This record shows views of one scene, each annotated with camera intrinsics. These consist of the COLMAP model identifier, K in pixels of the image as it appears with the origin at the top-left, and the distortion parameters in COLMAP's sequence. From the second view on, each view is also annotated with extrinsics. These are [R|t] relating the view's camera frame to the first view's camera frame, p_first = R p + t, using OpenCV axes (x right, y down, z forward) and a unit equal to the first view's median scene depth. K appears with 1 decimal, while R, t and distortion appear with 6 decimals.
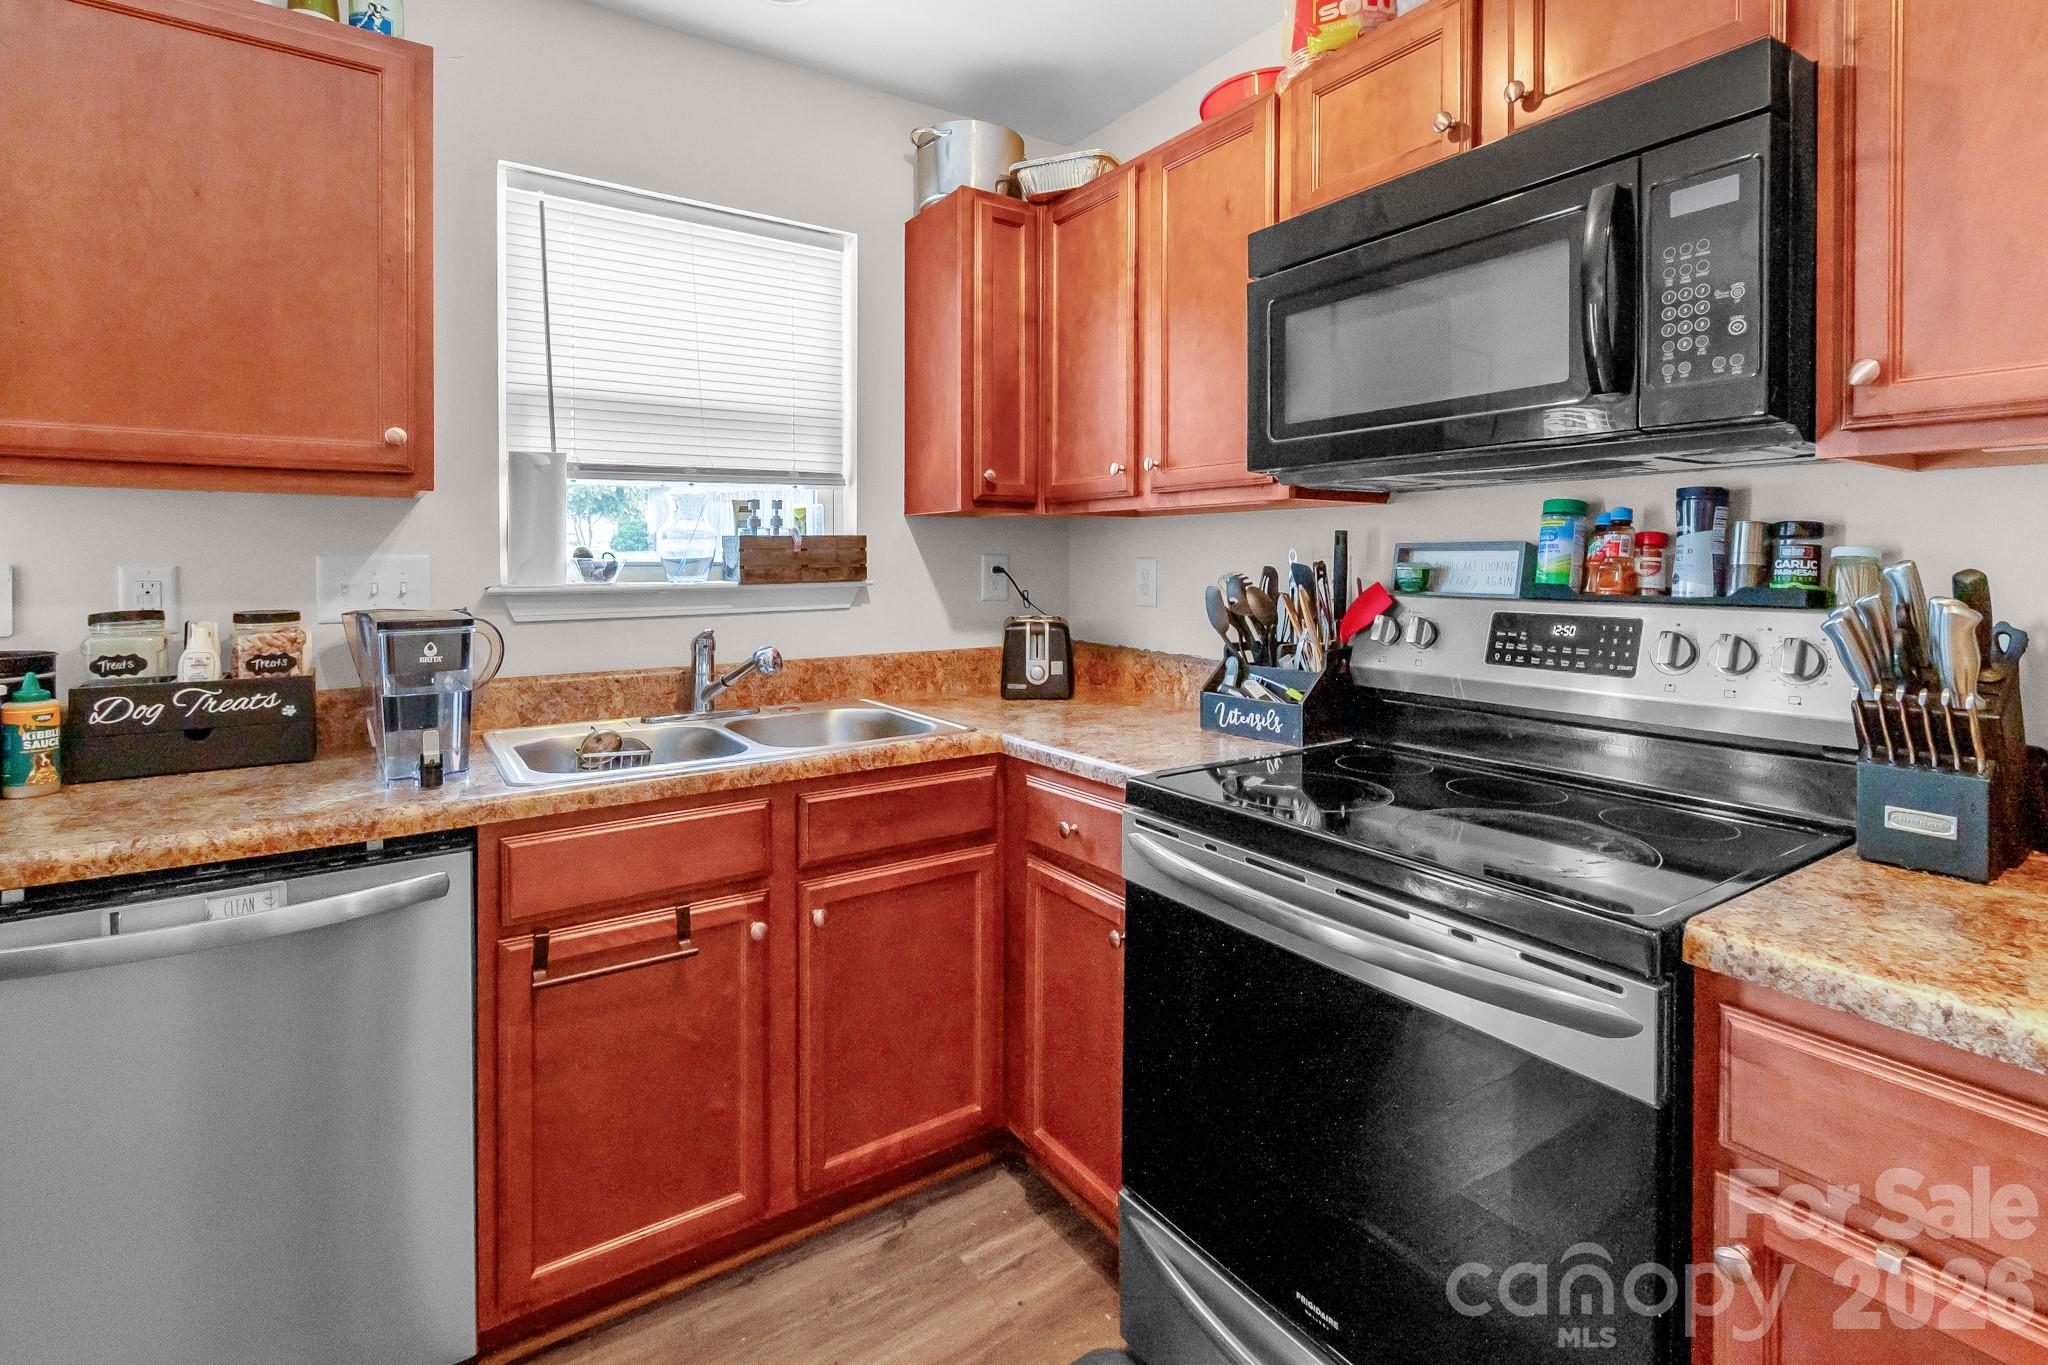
lens RADIAL K [[947.2, 0, 1023.8], [0, 947.2, 566.7], [0, 0, 1]] dist [0.002211, 0.000241]
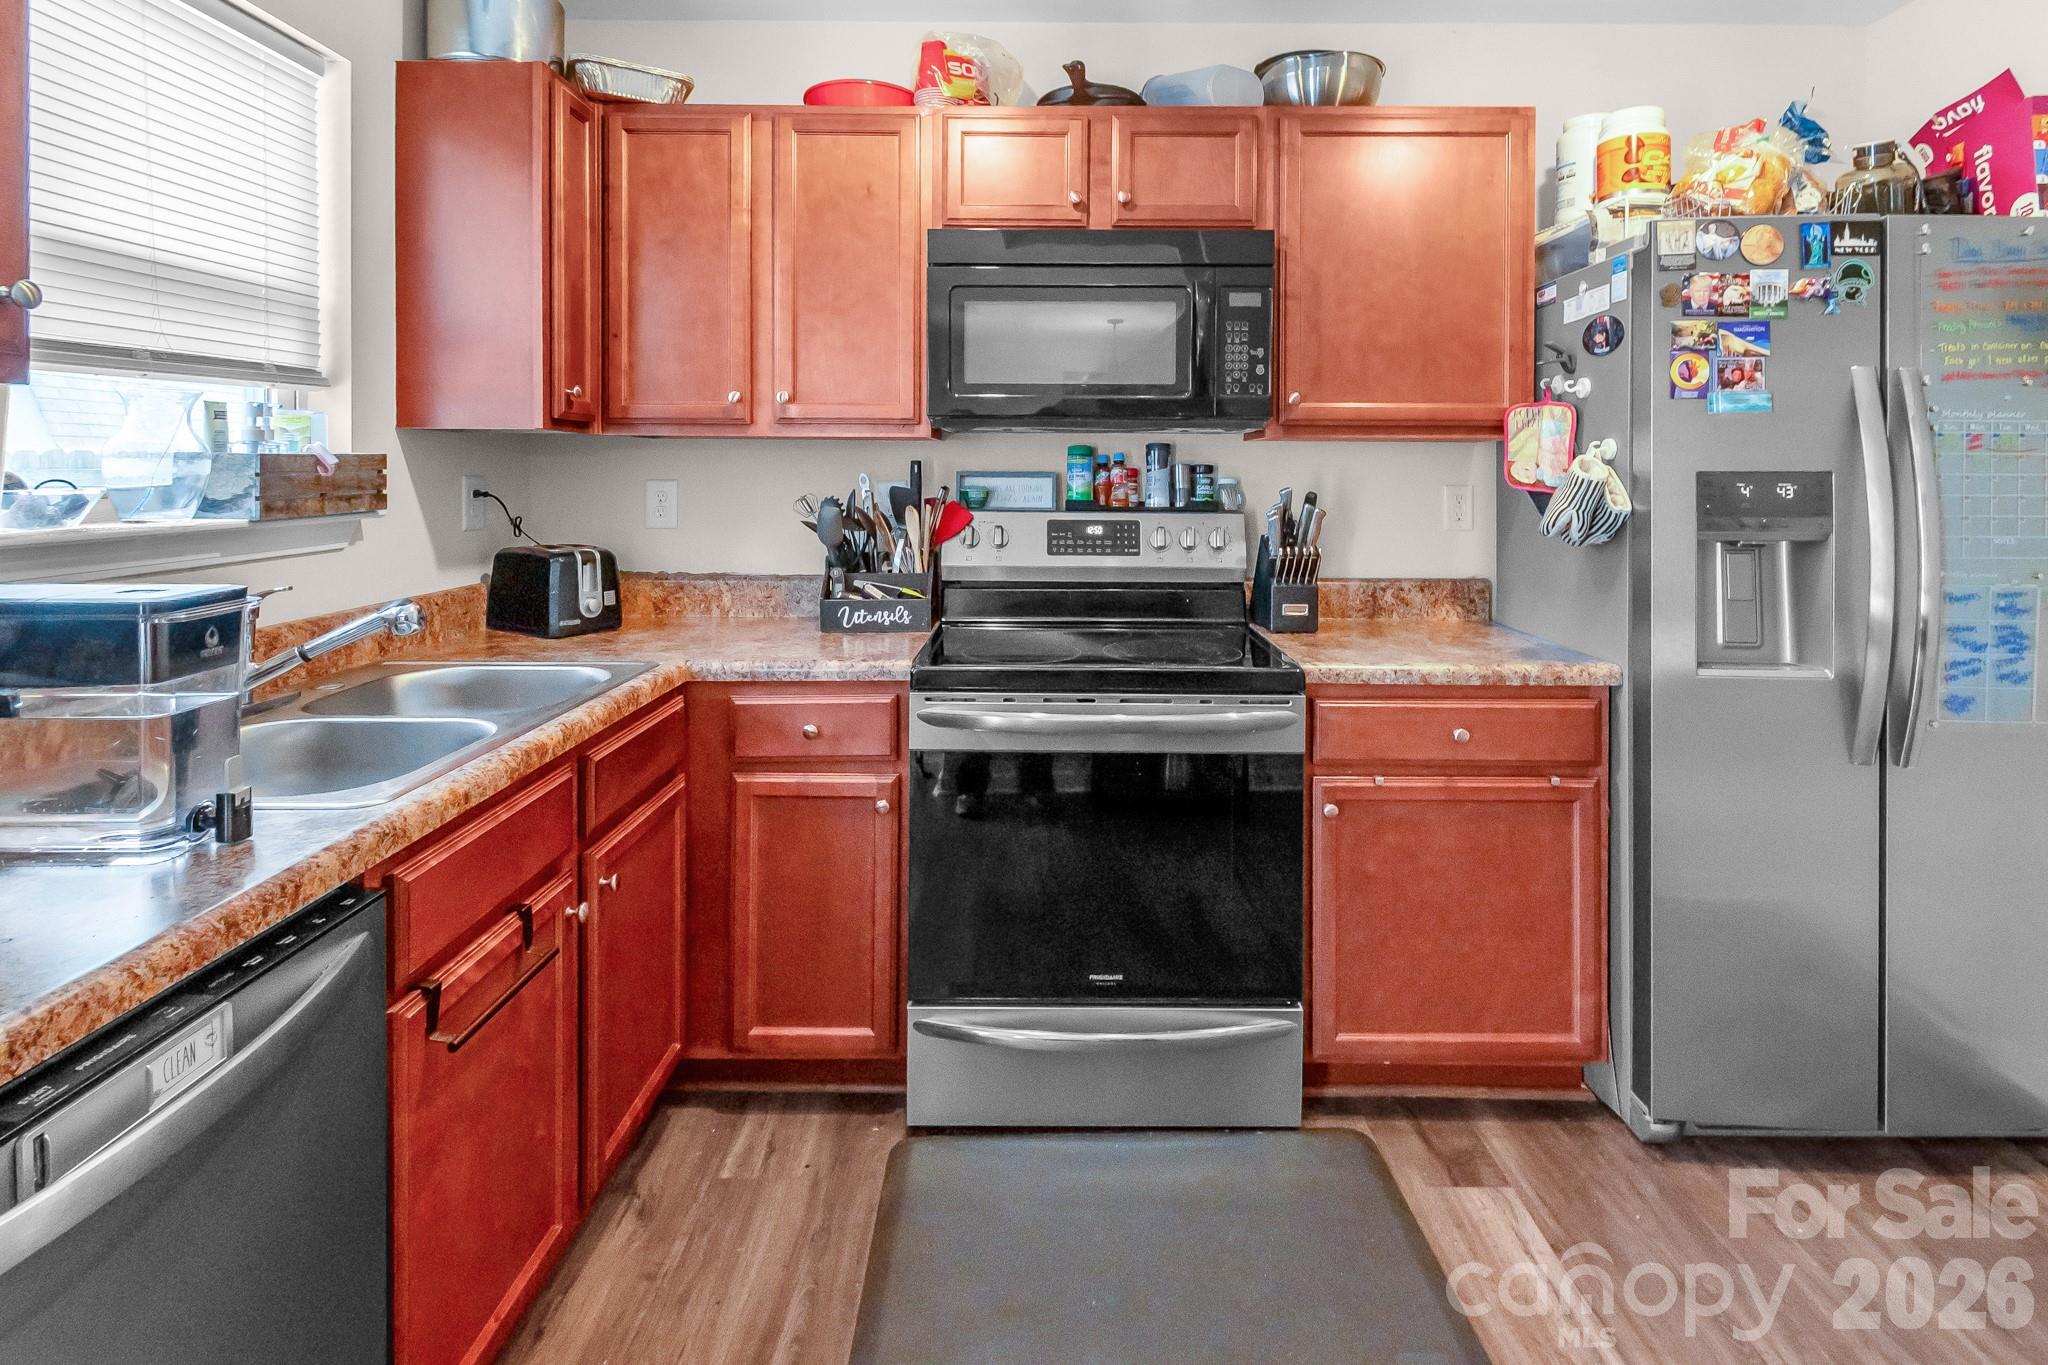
lens RADIAL K [[1007.0, 0, 1029.8], [0, 1007.0, 474.5], [0, 0, 1]] dist [-0.002968, -0.000539]
pose [[0.573318, -0.000411, 0.819333, -0.766571], [0.000699, 1.000000, 0.000012, -0.022099], [-0.819332, 0.000566, 0.573318, 0.115779]]
